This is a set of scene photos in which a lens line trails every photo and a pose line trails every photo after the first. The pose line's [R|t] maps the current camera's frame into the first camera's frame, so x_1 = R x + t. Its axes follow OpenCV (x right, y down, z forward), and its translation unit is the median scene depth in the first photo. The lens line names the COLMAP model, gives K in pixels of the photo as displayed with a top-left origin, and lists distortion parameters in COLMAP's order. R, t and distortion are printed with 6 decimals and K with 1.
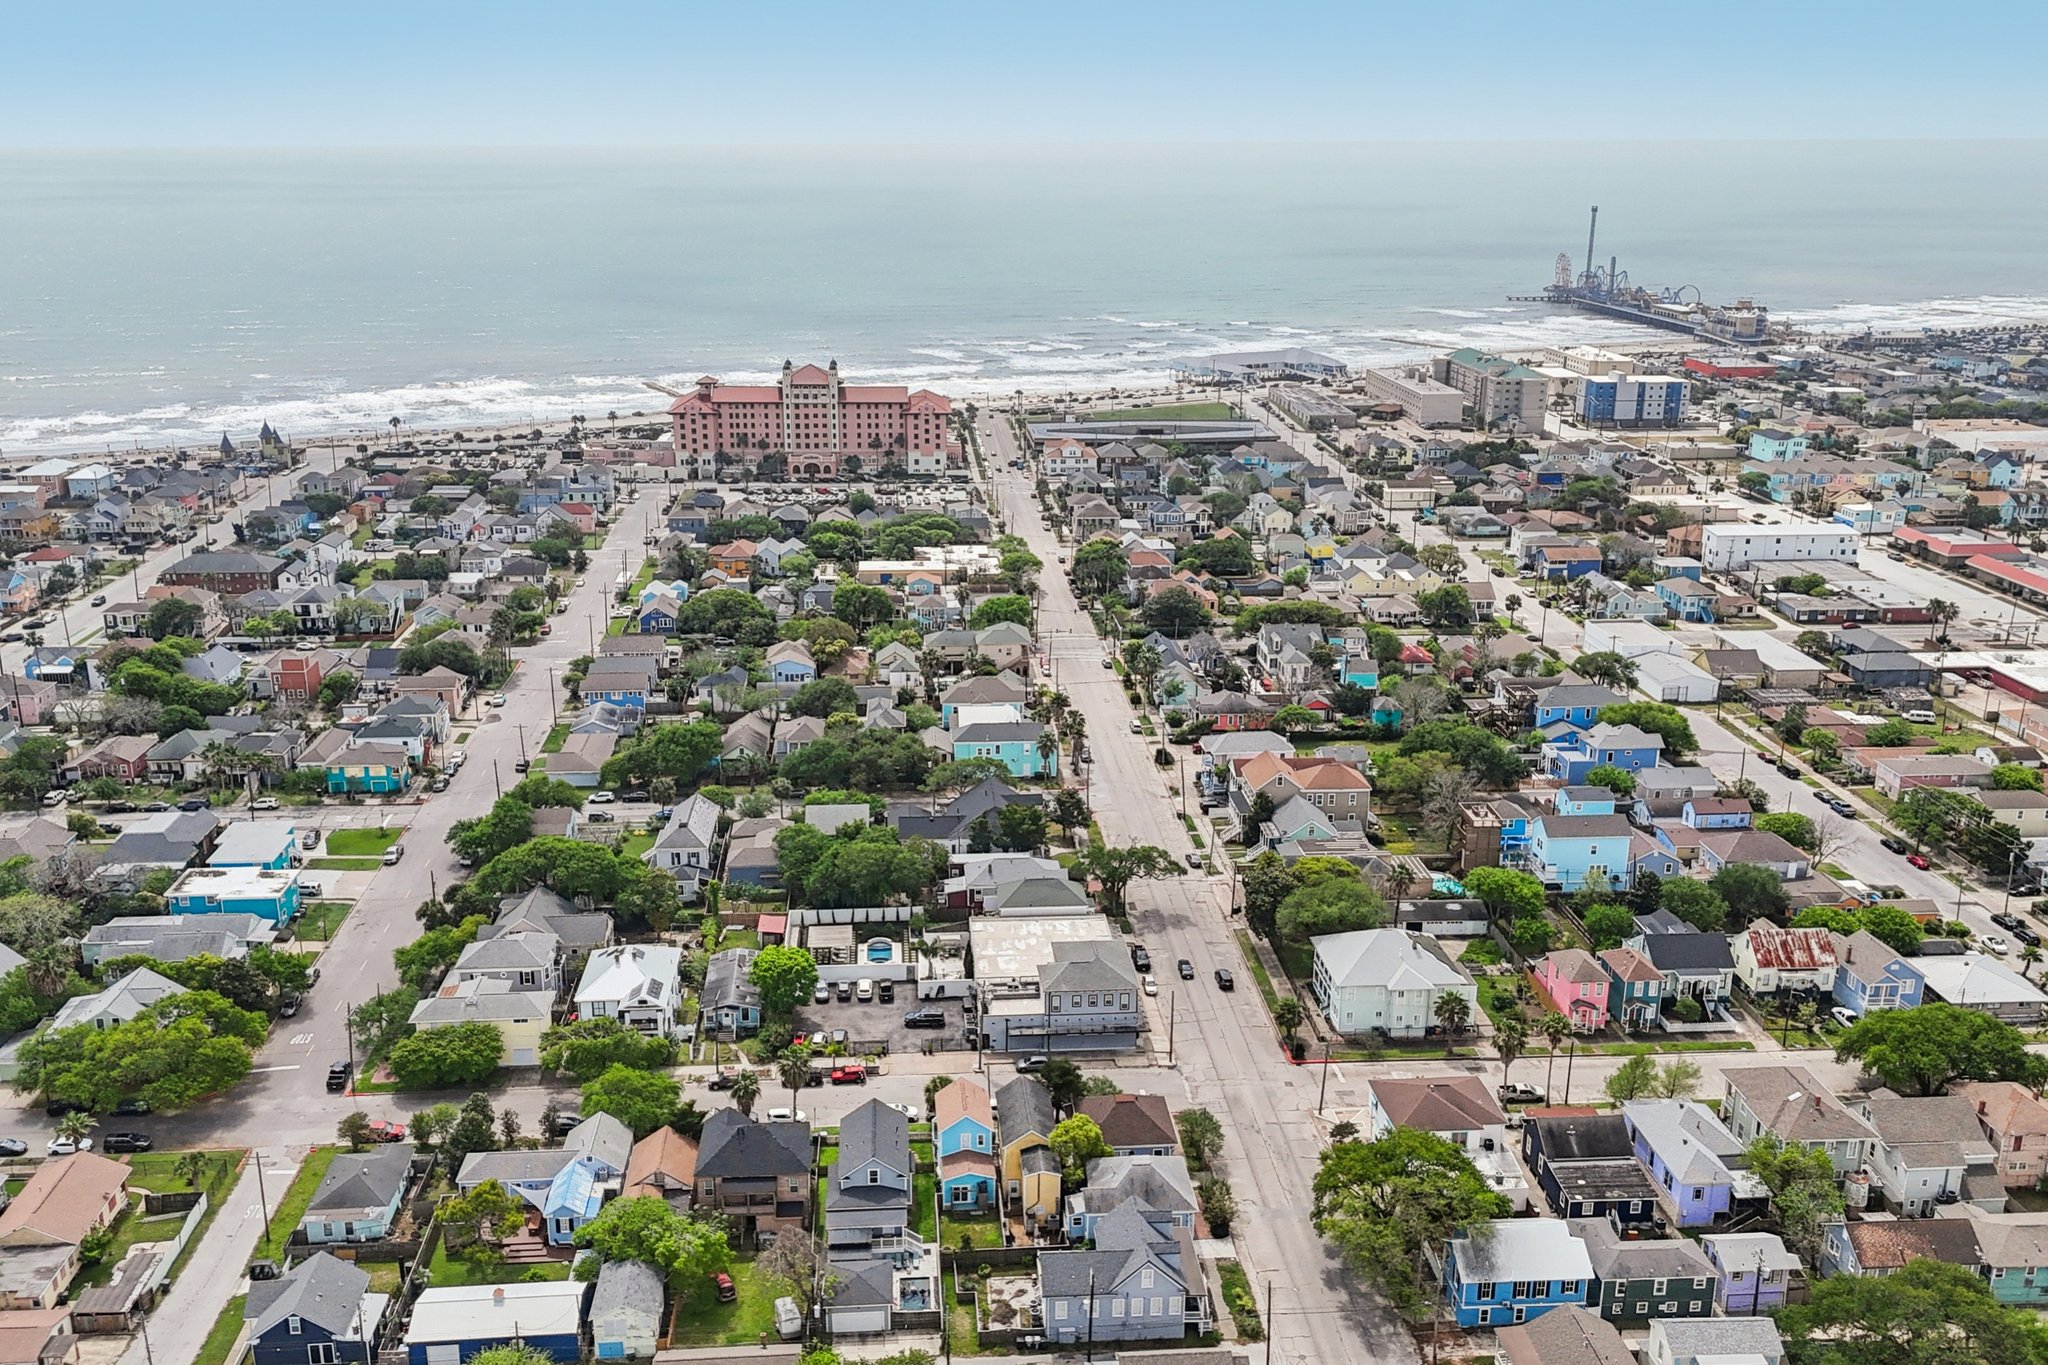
lens RADIAL K [[1792.4, 0, 1028.1], [0, 1792.4, 731.4], [0, 0, 1]] dist [0.160853, -0.272742]
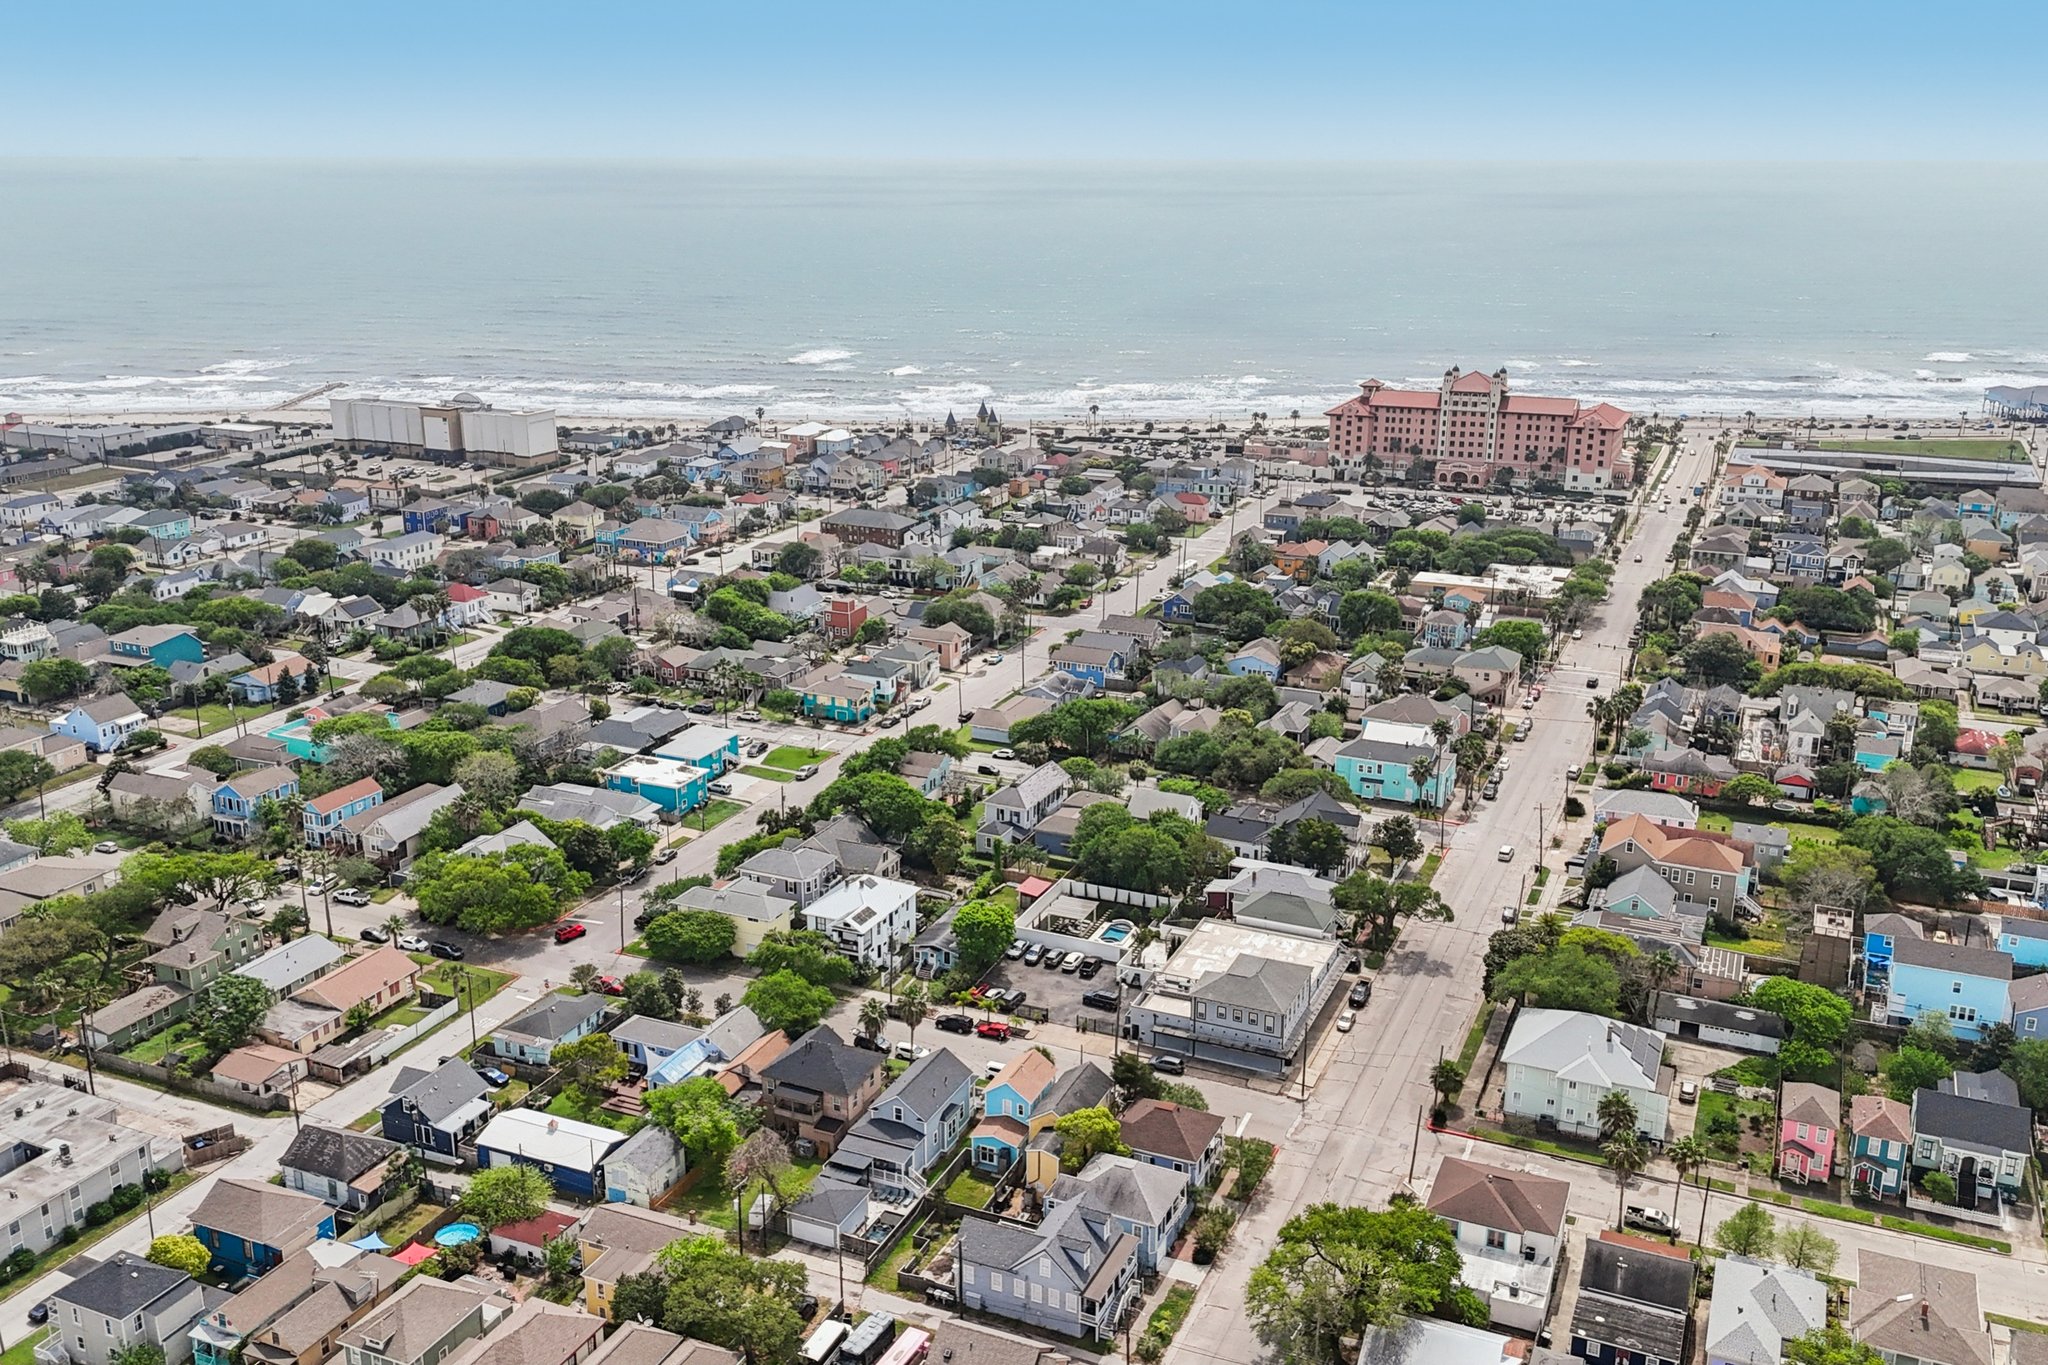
lens RADIAL K [[1792.4, 0, 1028.1], [0, 1792.4, 731.4], [0, 0, 1]] dist [0.160853, -0.272742]
pose [[0.879654, 0.144685, -0.453074, 0.219360], [-0.146163, 0.988744, 0.031966, -0.011323], [0.452599, 0.038104, 0.890900, 0.039587]]
